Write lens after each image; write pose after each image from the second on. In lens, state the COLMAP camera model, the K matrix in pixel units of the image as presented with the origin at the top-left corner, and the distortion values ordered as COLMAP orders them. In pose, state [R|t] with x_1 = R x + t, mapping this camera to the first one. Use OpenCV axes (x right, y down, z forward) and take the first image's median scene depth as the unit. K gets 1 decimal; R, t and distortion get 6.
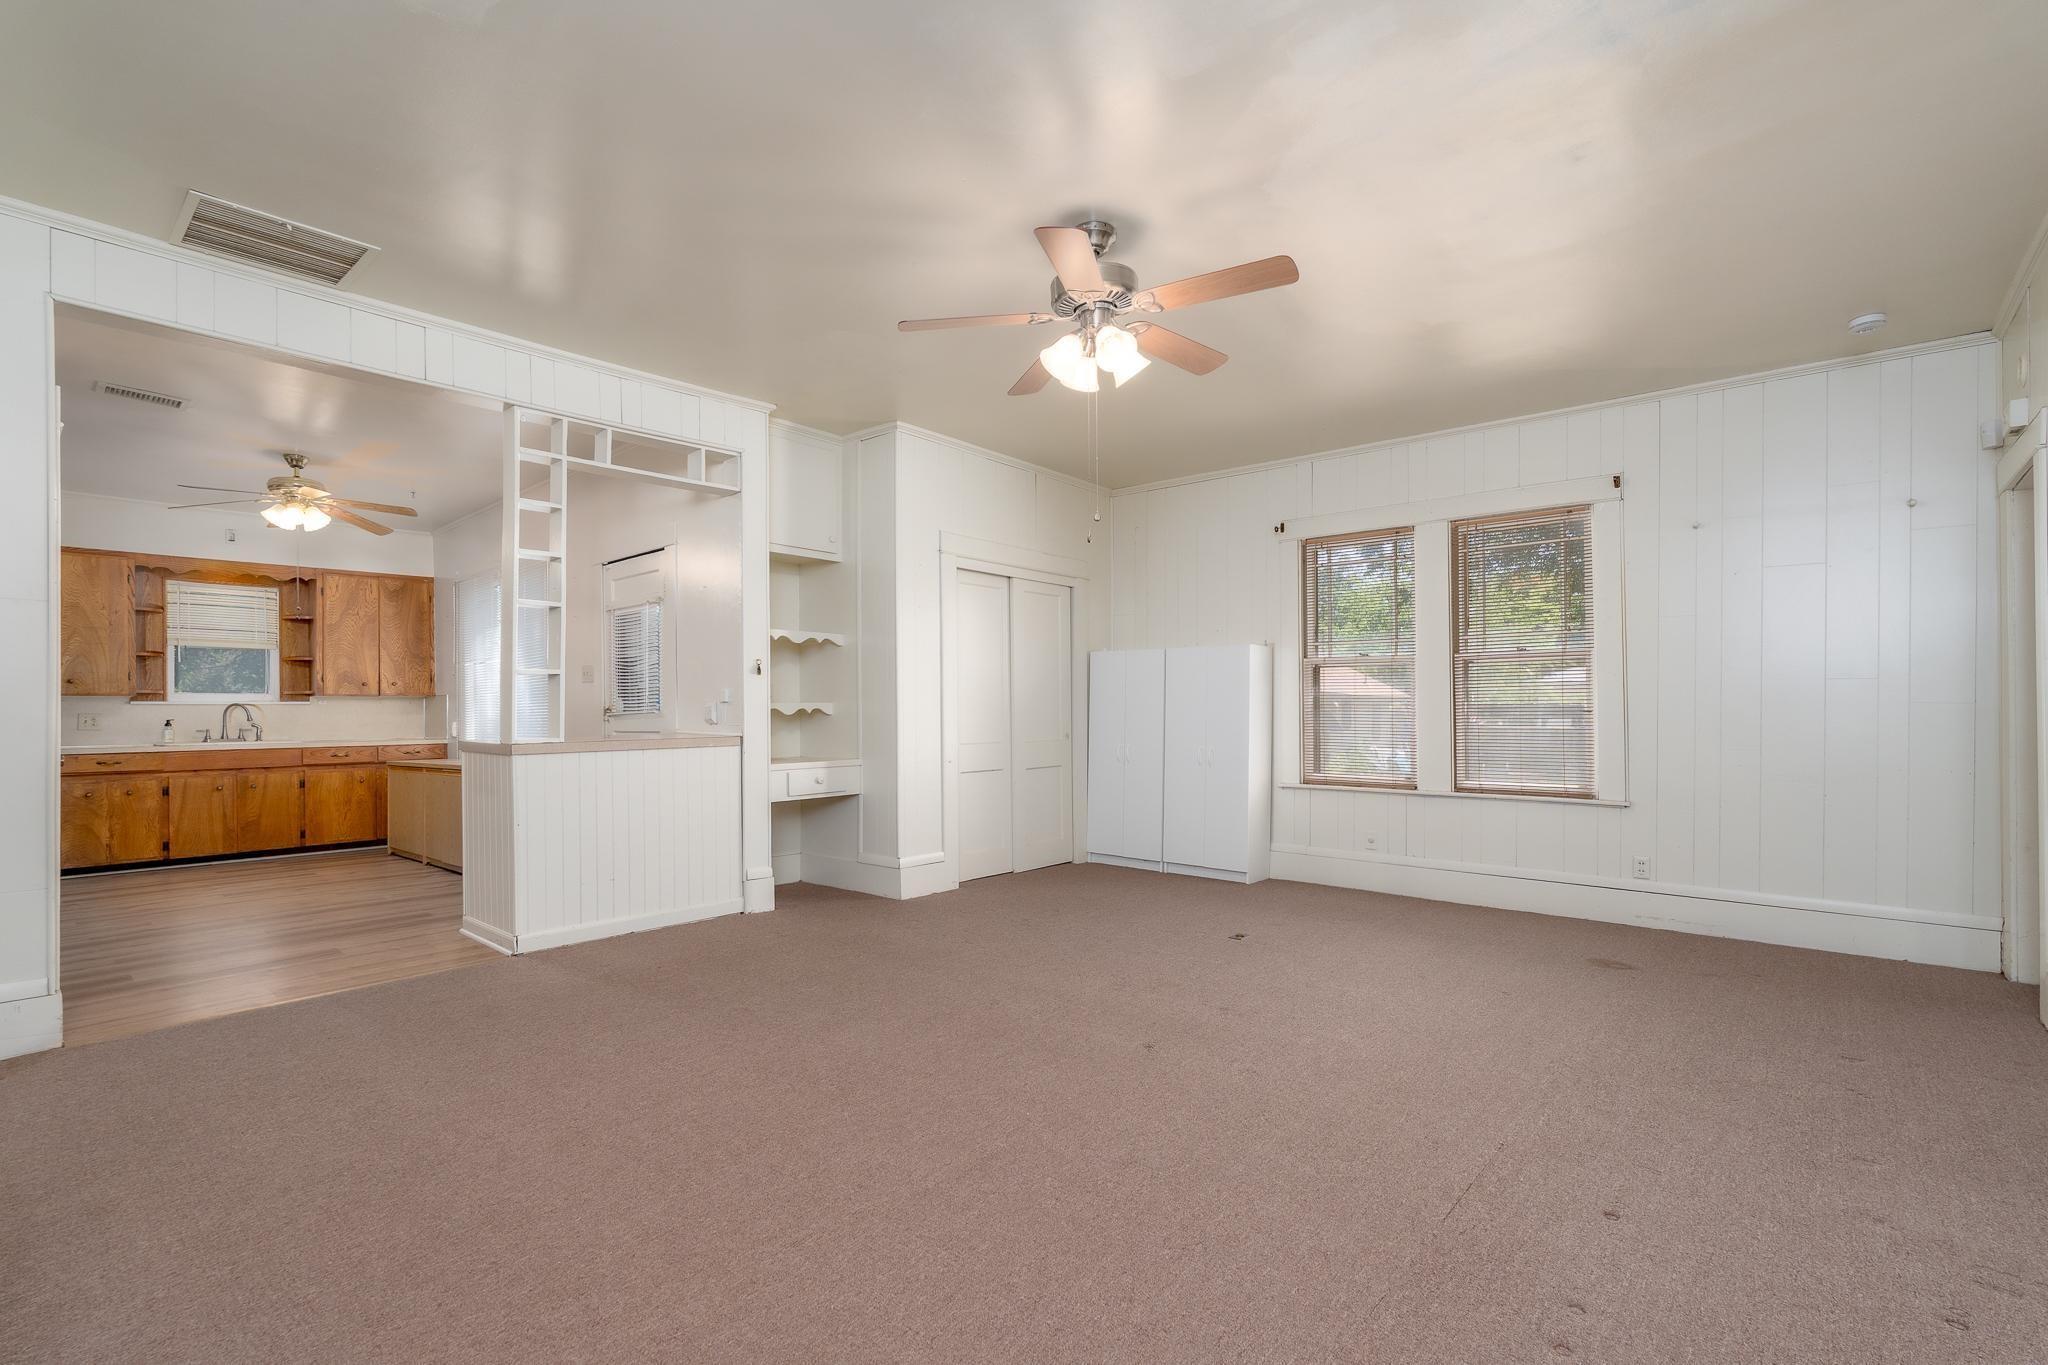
lens RADIAL K [[916.6, 0, 1001.0], [0, 916.6, 710.0], [0, 0, 1]] dist [-0.000811, -0.000117]
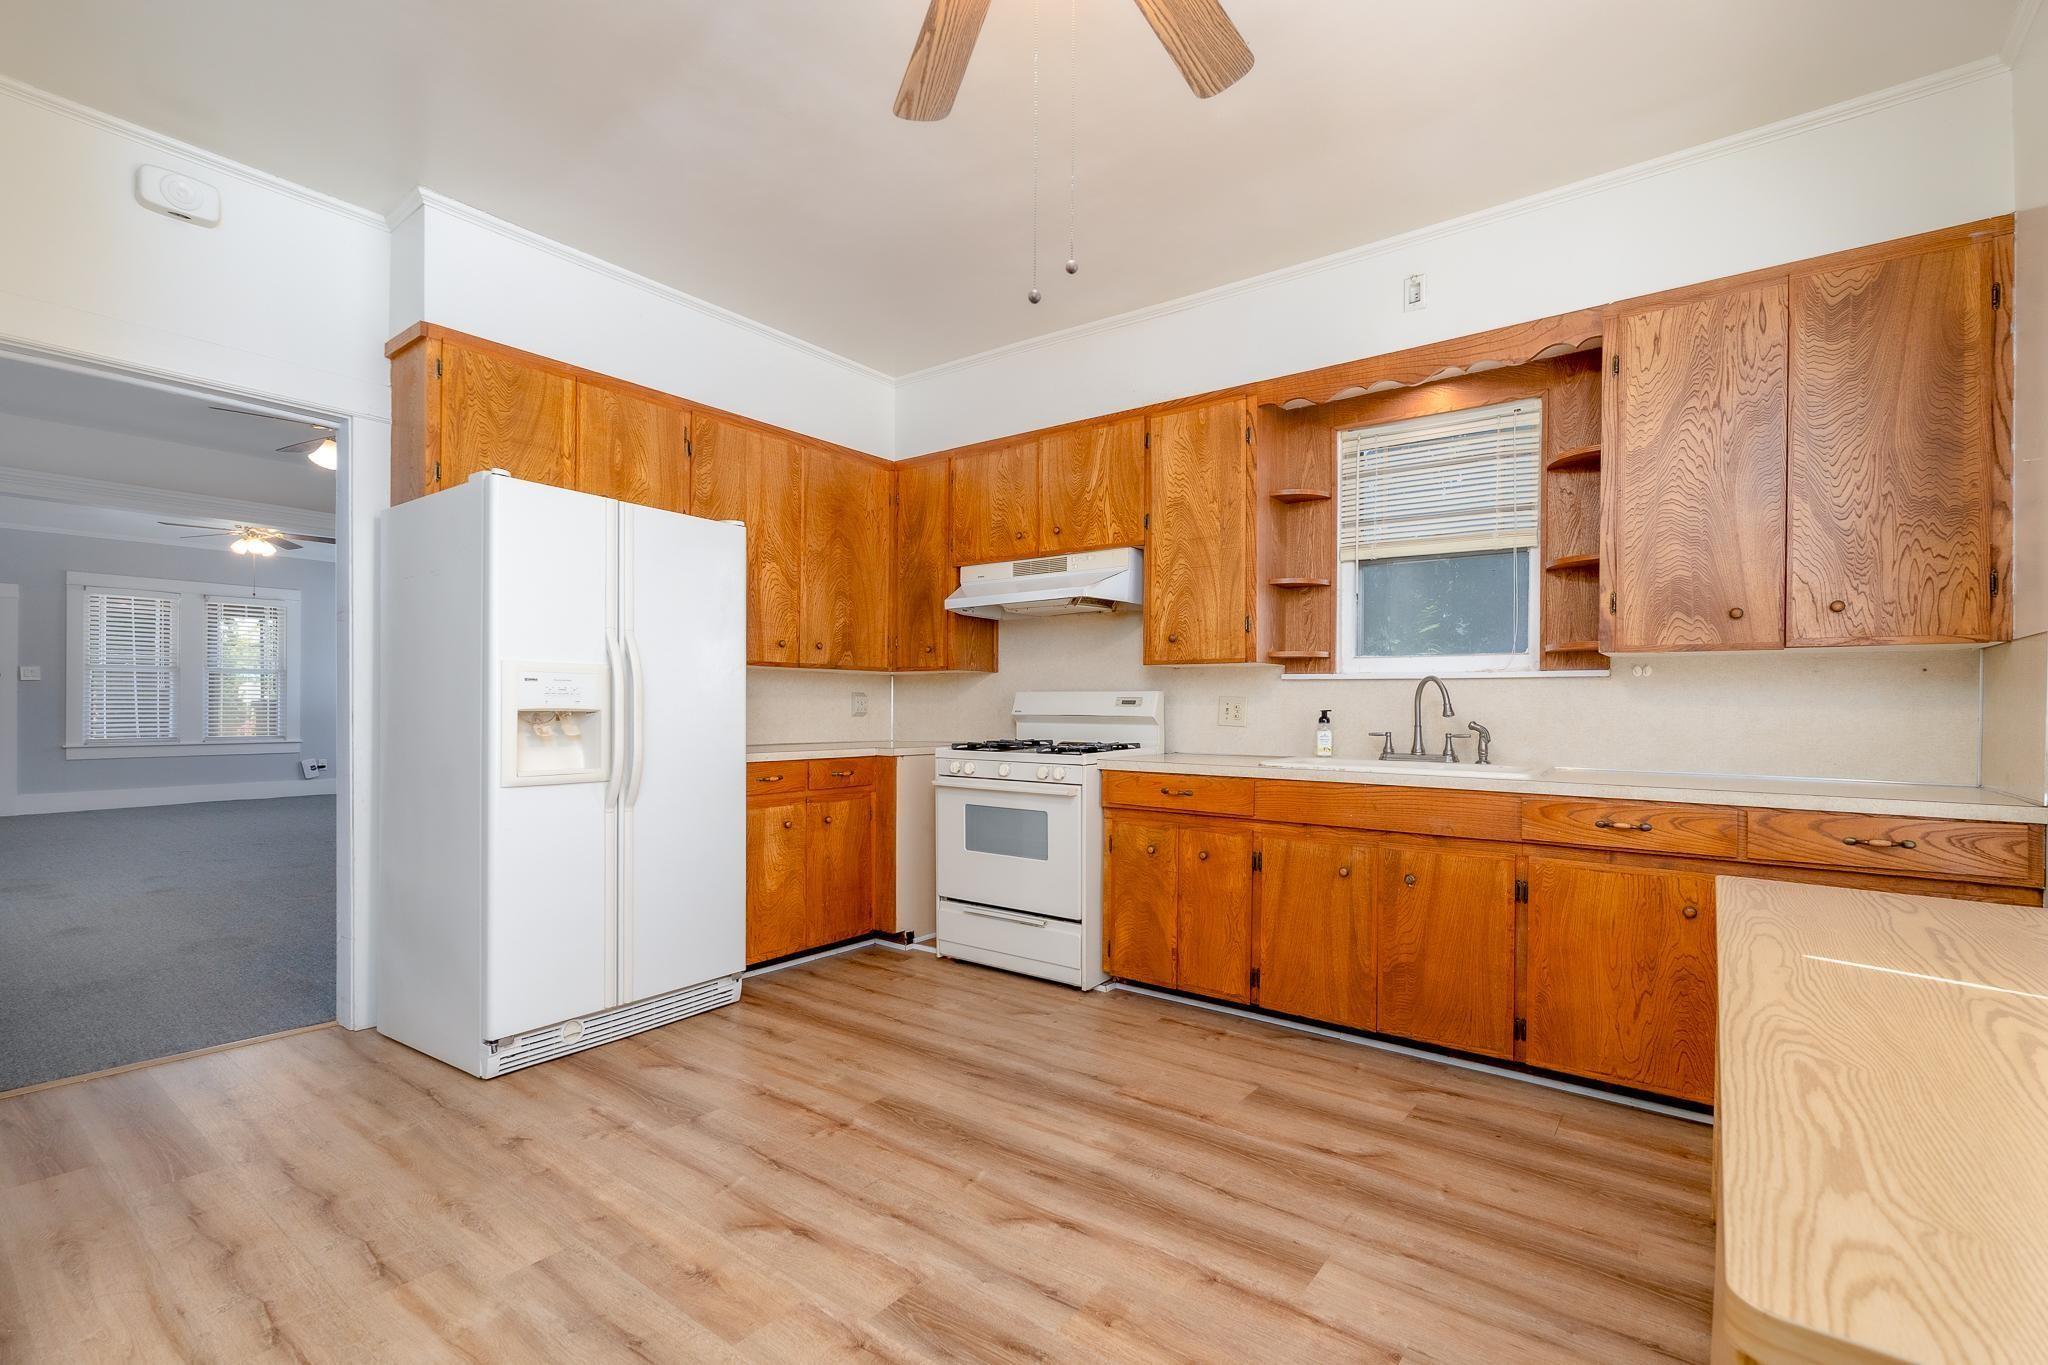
lens RADIAL K [[916.6, 0, 1001.0], [0, 916.6, 710.0], [0, 0, 1]] dist [-0.000811, -0.000117]
pose [[0.094838, 0.019550, -0.995301, -0.417301], [-0.003702, 0.999807, 0.019285, 0.001606], [0.995486, 0.001856, 0.094892, 0.754798]]
